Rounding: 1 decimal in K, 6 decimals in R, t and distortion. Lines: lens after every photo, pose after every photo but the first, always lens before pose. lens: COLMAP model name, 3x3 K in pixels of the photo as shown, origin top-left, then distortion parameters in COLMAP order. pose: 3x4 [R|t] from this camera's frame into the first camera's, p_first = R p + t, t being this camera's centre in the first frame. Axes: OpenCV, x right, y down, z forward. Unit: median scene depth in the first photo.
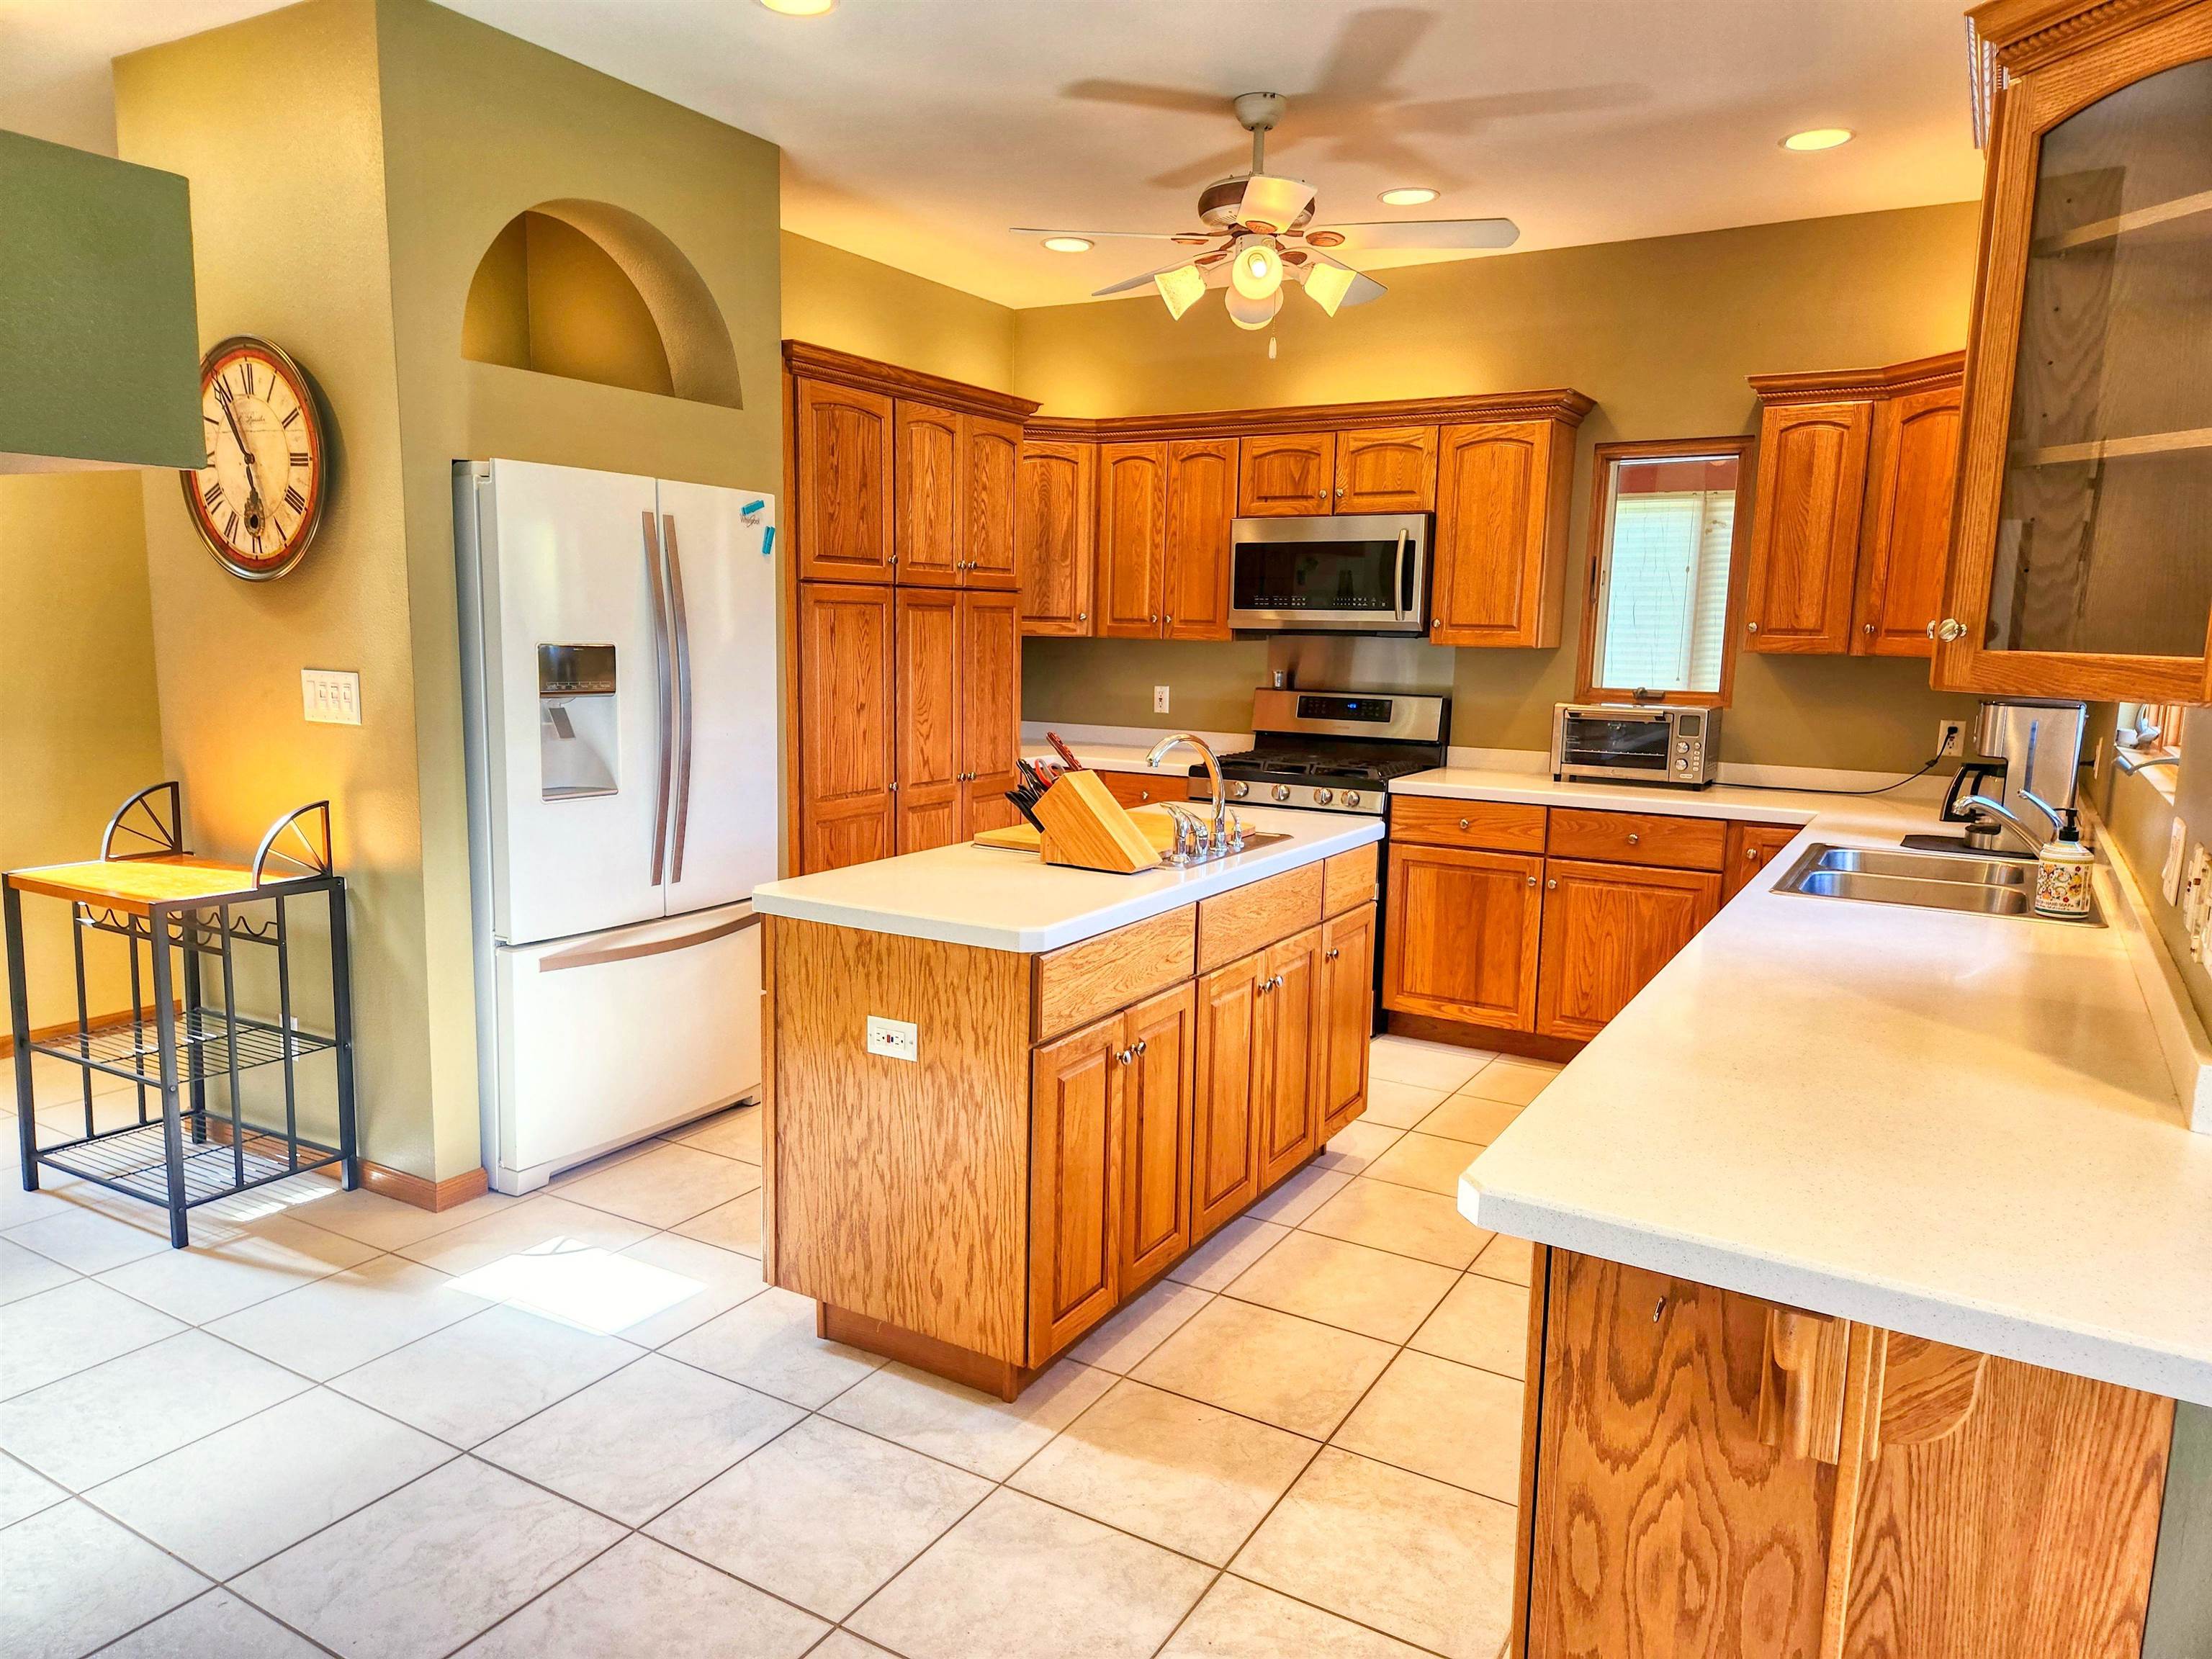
lens RADIAL K [[1450.5, 0, 1106.0], [0, 1450.5, 829.5], [0, 0, 1]] dist [0.071781, -0.000479]
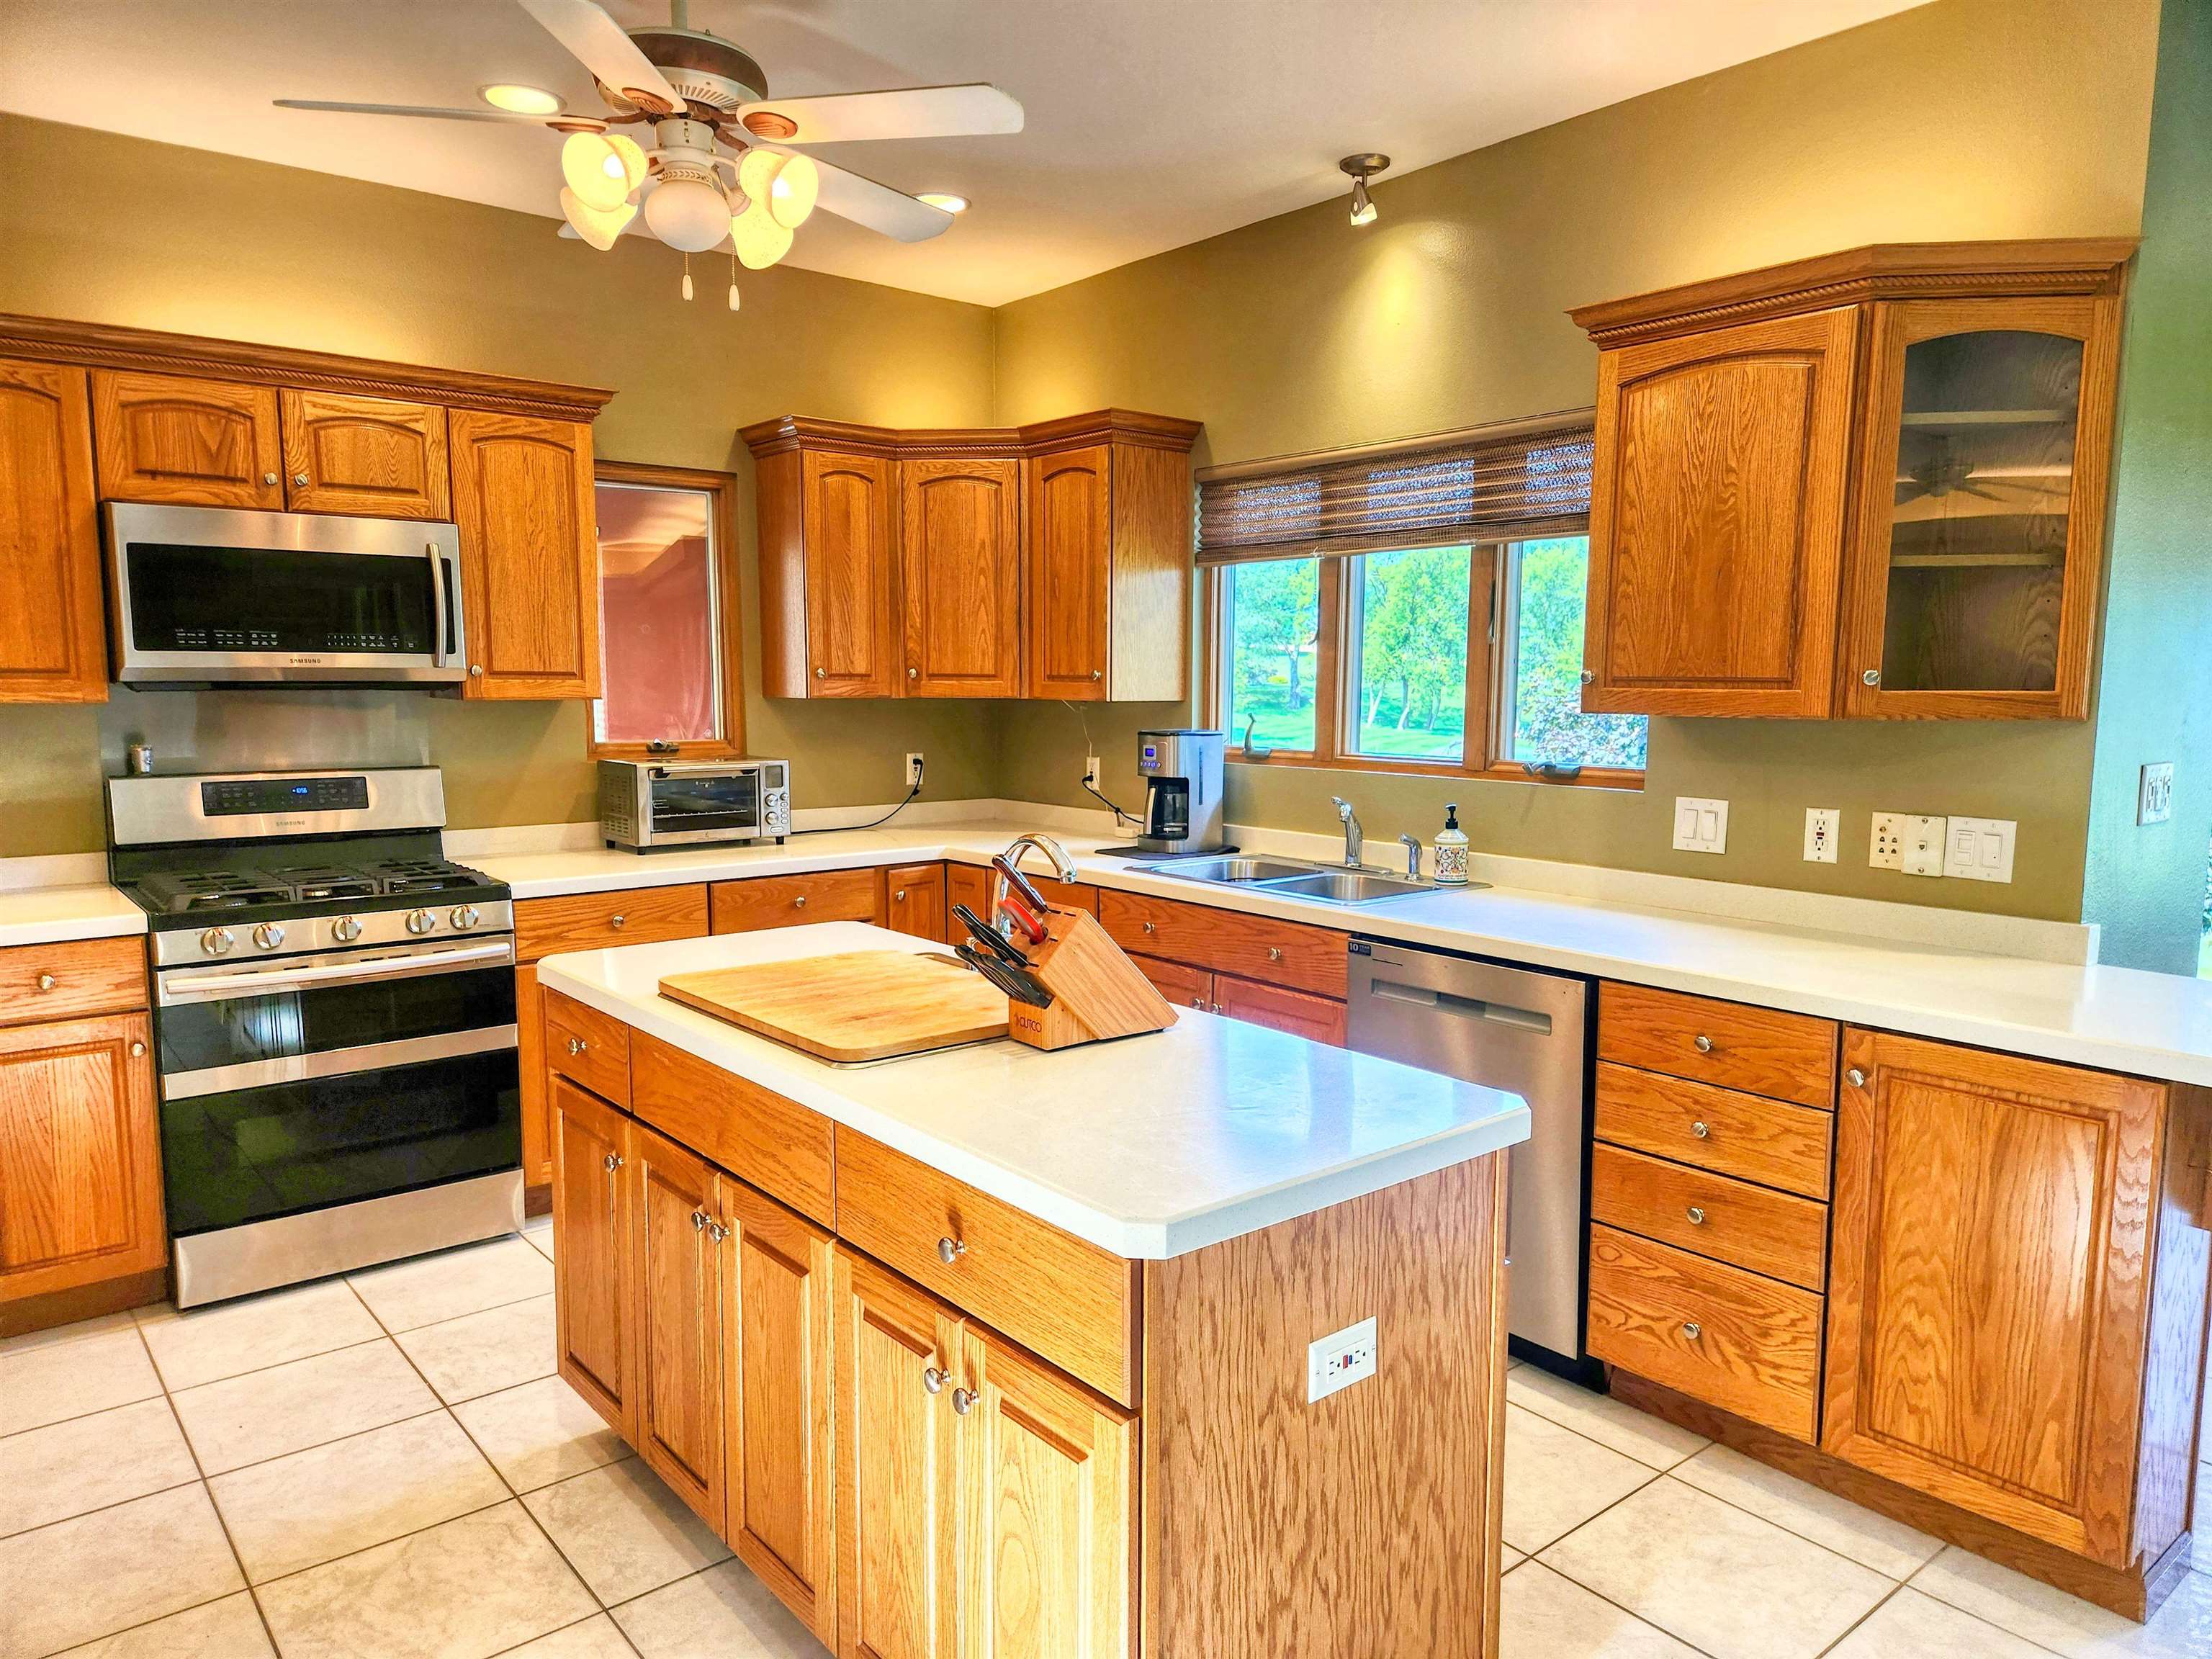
lens RADIAL K [[1469.1, 0, 1069.8], [0, 1469.1, 847.1], [0, 0, 1]] dist [0.035933, -0.001895]
pose [[0.347345, -0.129376, 0.928770, -0.444305], [0.138177, 0.986687, 0.085768, -0.084931], [-0.927501, 0.098543, 0.360597, 0.512321]]
